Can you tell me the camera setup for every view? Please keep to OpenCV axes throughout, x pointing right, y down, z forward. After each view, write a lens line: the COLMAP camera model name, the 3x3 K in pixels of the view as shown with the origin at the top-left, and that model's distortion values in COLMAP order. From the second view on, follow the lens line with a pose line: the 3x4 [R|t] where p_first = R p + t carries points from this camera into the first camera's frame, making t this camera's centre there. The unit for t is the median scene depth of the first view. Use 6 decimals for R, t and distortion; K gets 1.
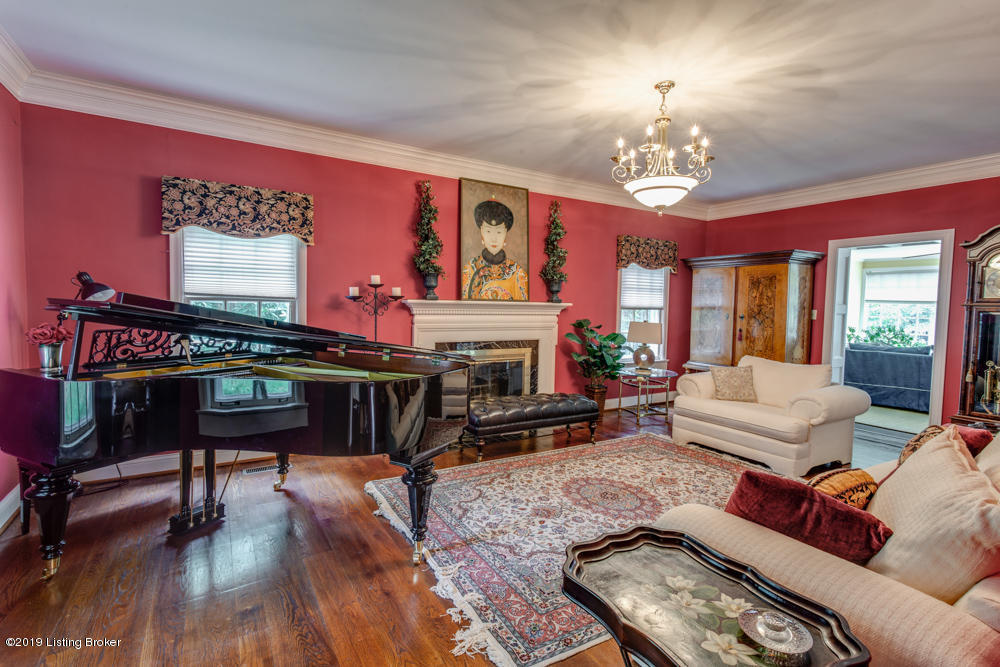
lens RADIAL K [[480.4, 0, 496.9], [0, 480.4, 327.0], [0, 0, 1]] dist [0.008155, -0.000049]
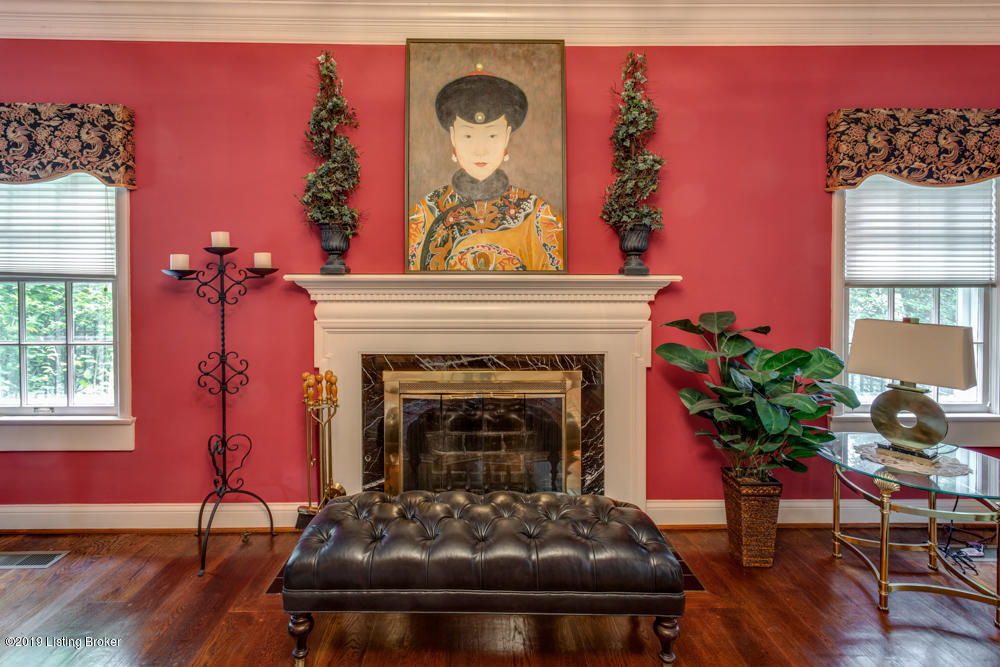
lens RADIAL K [[480.4, 0, 469.4], [0, 480.4, 288.2], [0, 0, 1]] dist [0.008155, -0.000049]
pose [[0.854839, -0.015172, -0.518671, 0.259019], [-0.010055, 0.998900, -0.045791, -0.018194], [0.518795, 0.044359, 0.853747, 0.620217]]
